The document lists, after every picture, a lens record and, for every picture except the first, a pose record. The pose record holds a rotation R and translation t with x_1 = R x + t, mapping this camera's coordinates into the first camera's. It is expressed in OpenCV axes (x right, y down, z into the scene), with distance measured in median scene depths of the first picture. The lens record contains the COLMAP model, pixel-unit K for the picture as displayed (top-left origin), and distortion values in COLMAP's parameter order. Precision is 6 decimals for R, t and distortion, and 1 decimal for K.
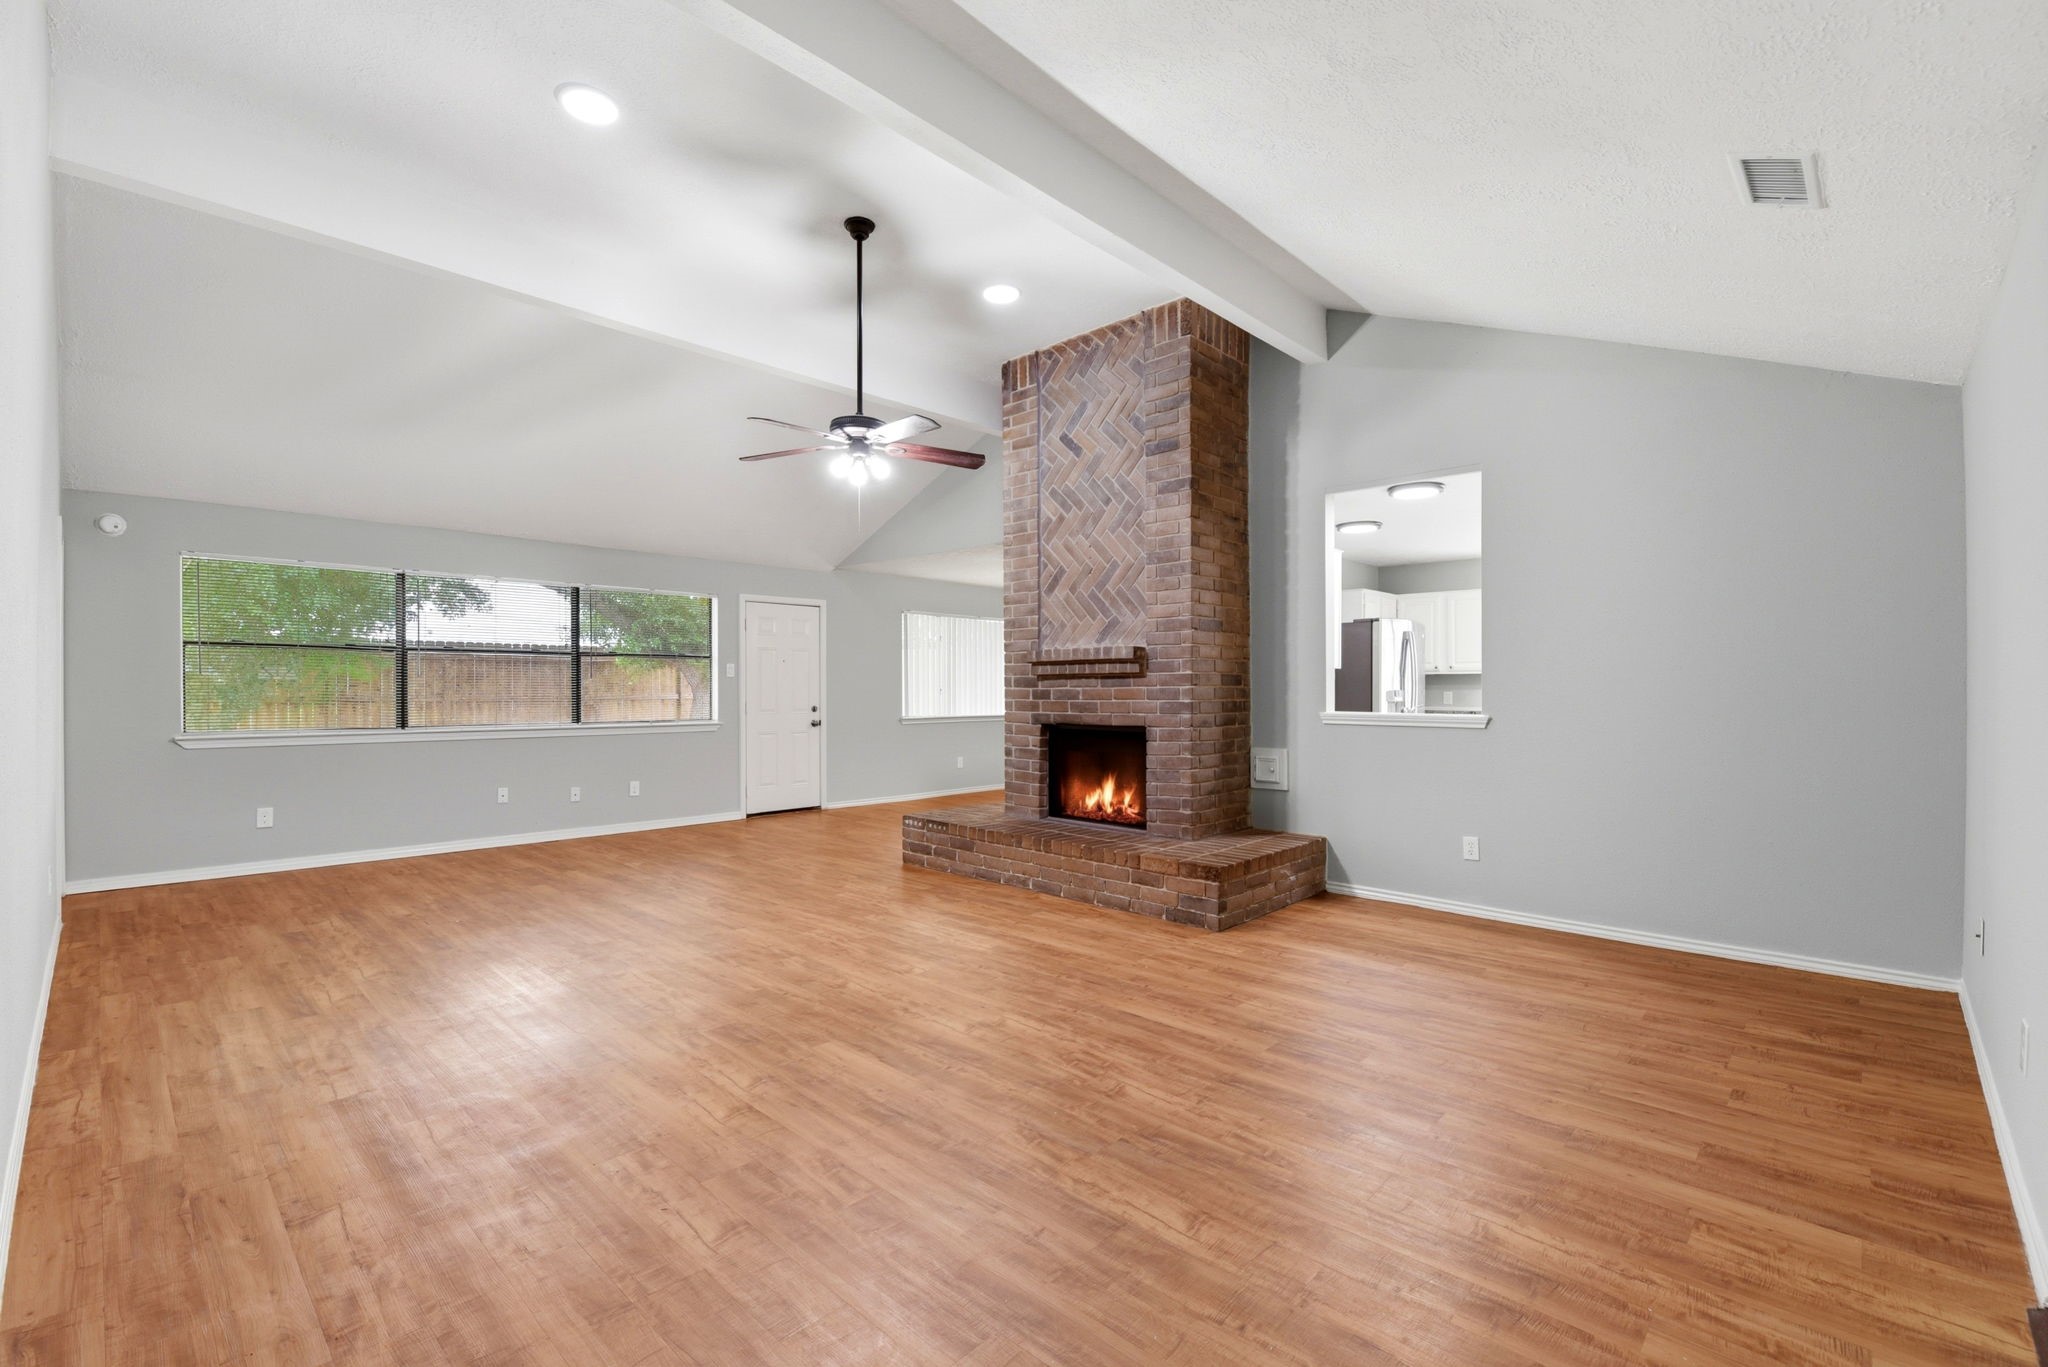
lens RADIAL K [[904.4, 0, 1027.3], [0, 904.4, 692.8], [0, 0, 1]] dist [-0.008099, -0.006808]
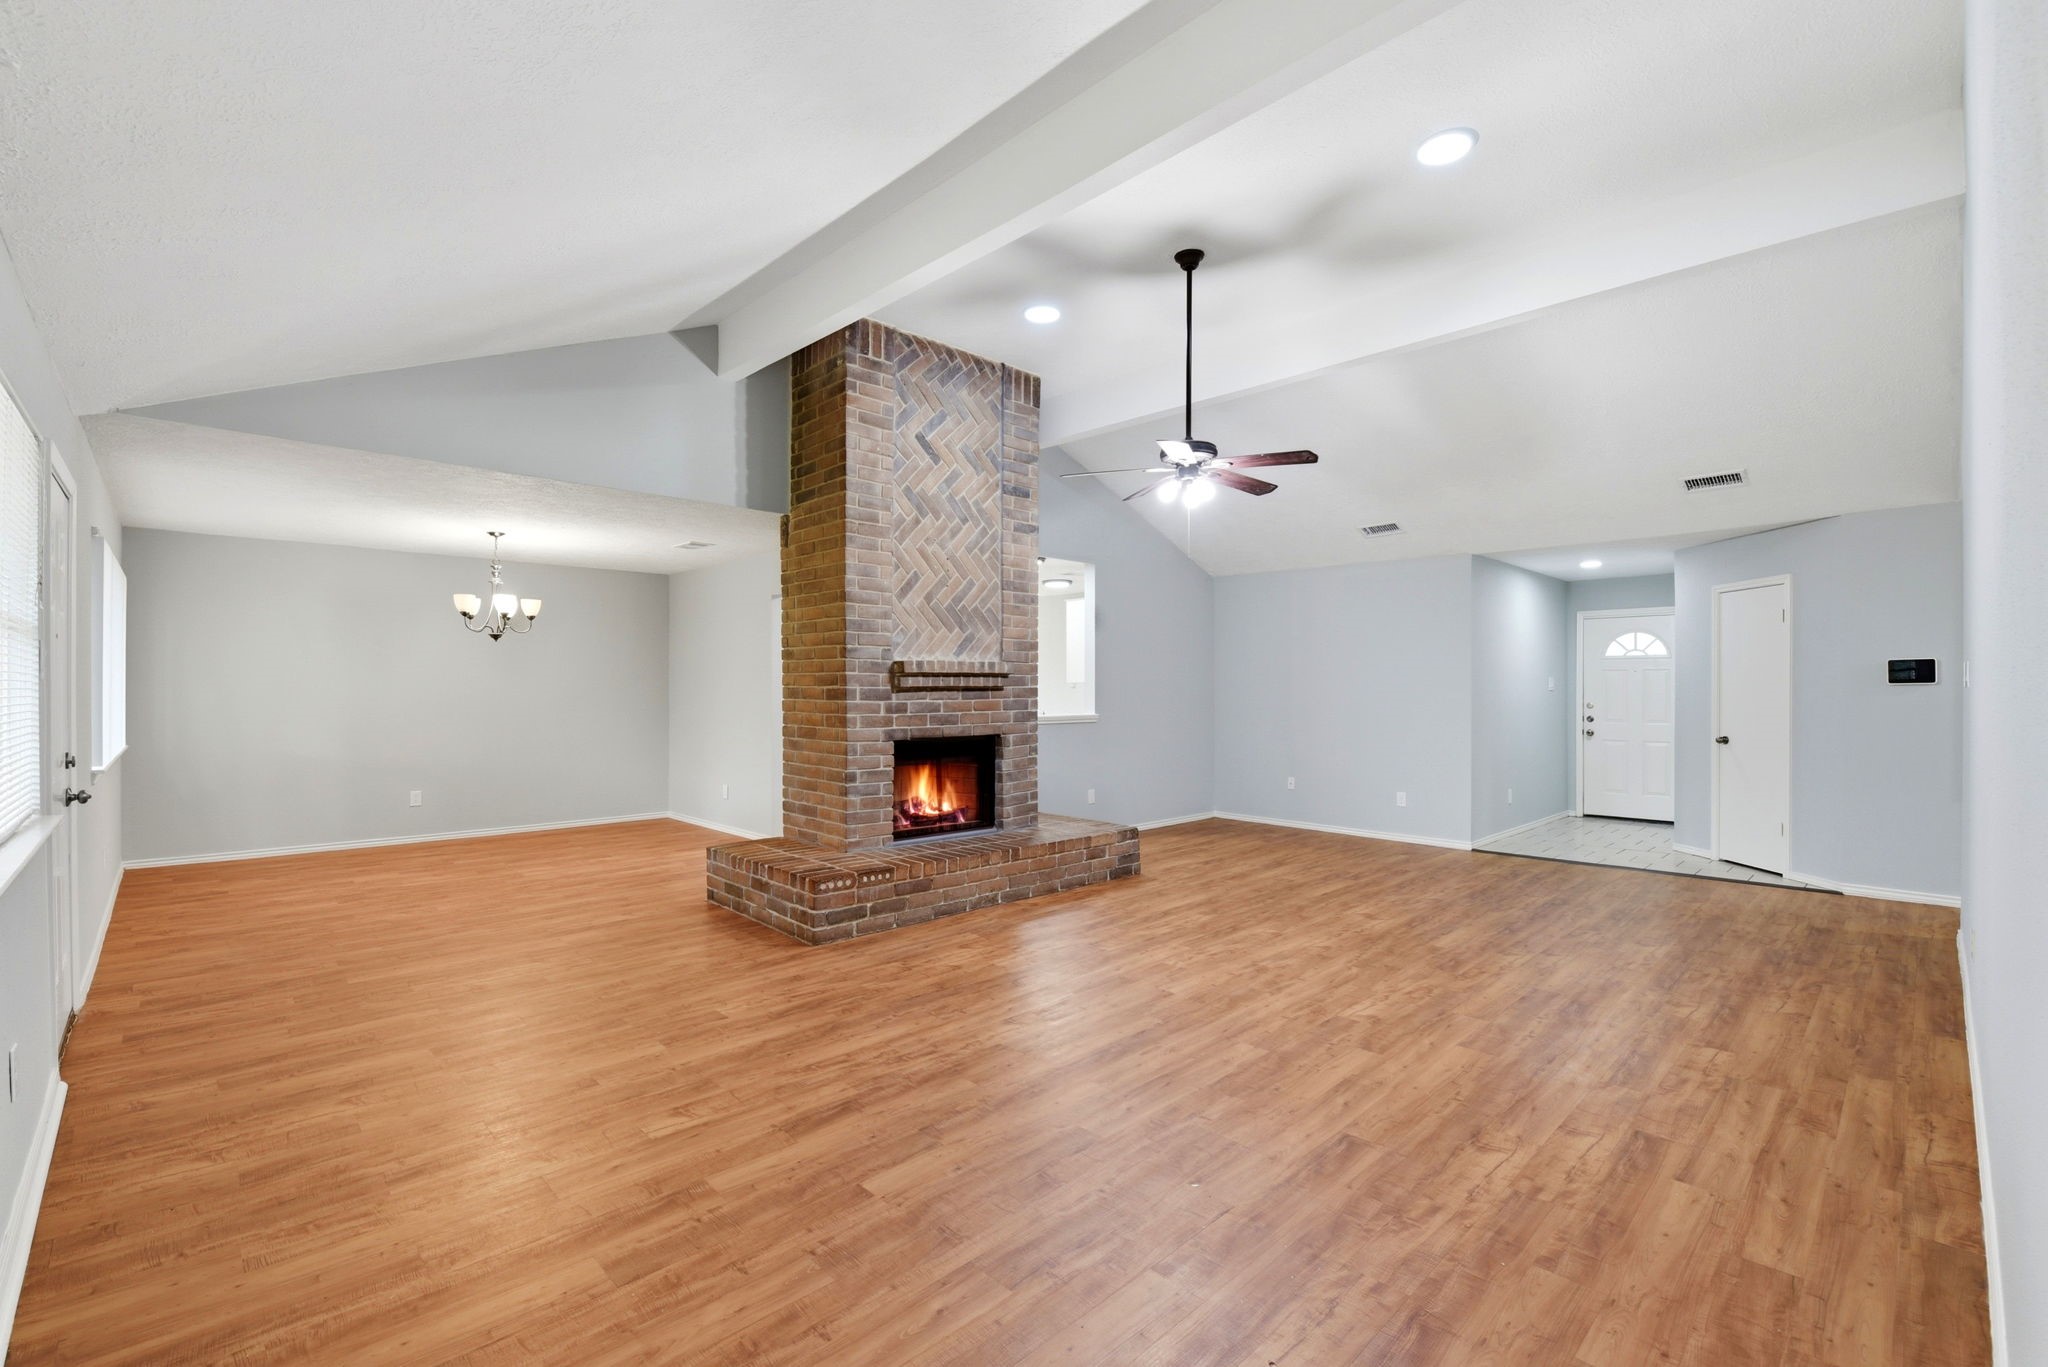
lens RADIAL K [[904.4, 0, 1032.8], [0, 904.4, 686.9], [0, 0, 1]] dist [-0.008099, -0.006808]
pose [[0.021903, 0.000407, 0.999760, -0.992321], [0.001934, 0.999998, -0.000449, -0.020943], [-0.999758, 0.001943, 0.021902, 0.941265]]
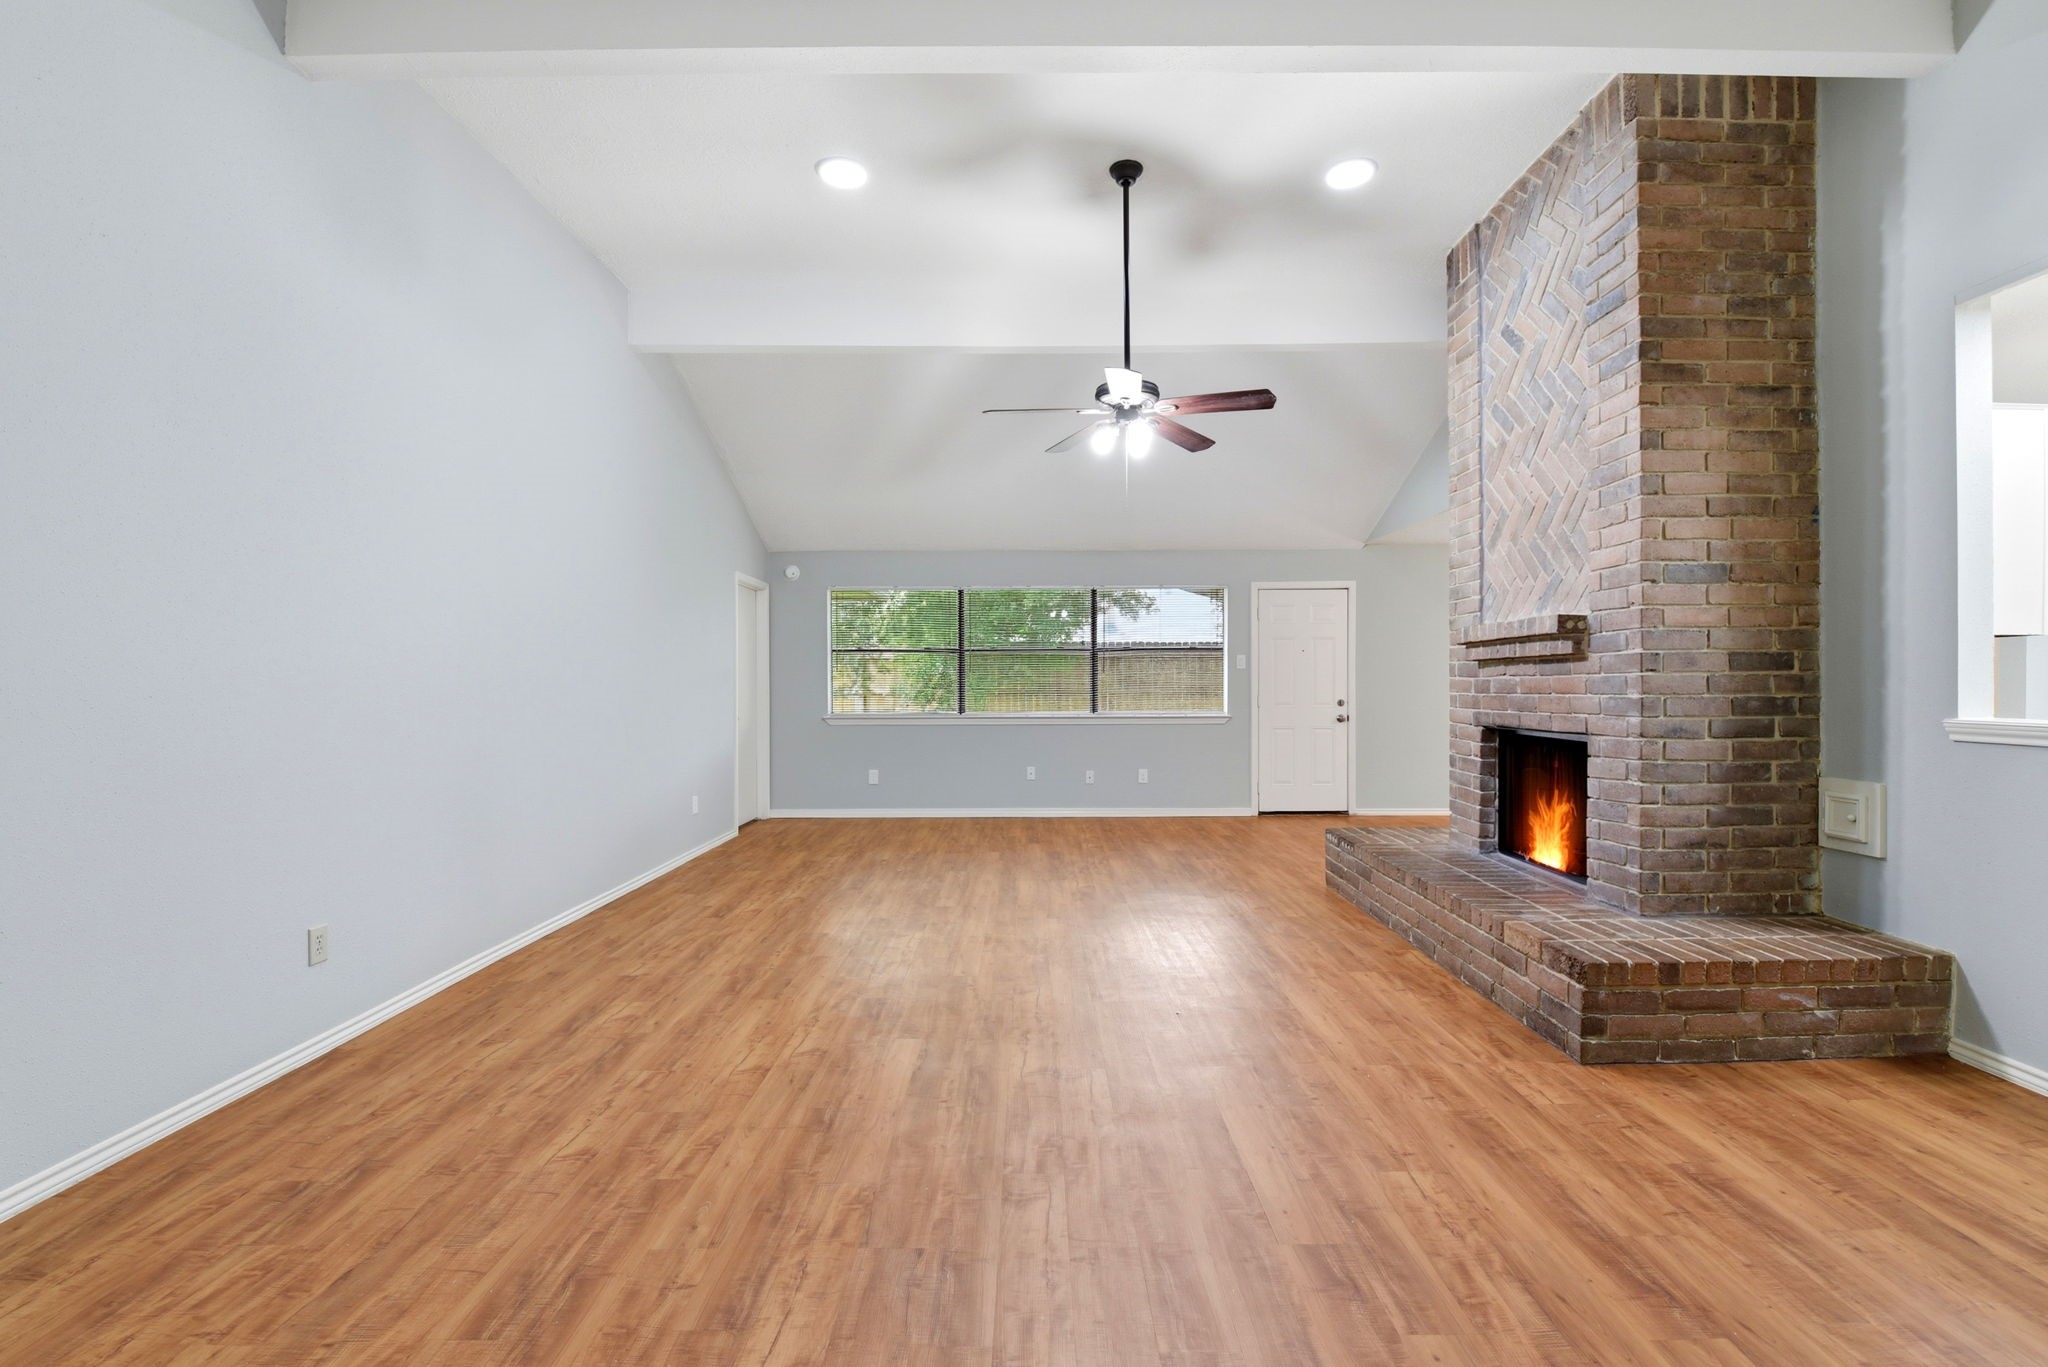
lens RADIAL K [[904.4, 0, 1010.7], [0, 904.4, 698.5], [0, 0, 1]] dist [-0.008099, -0.006808]
pose [[0.679223, 0.008484, -0.733883, 0.330397], [0.001953, 0.999909, 0.013367, 0.001289], [0.733929, -0.010513, 0.679144, 0.238677]]
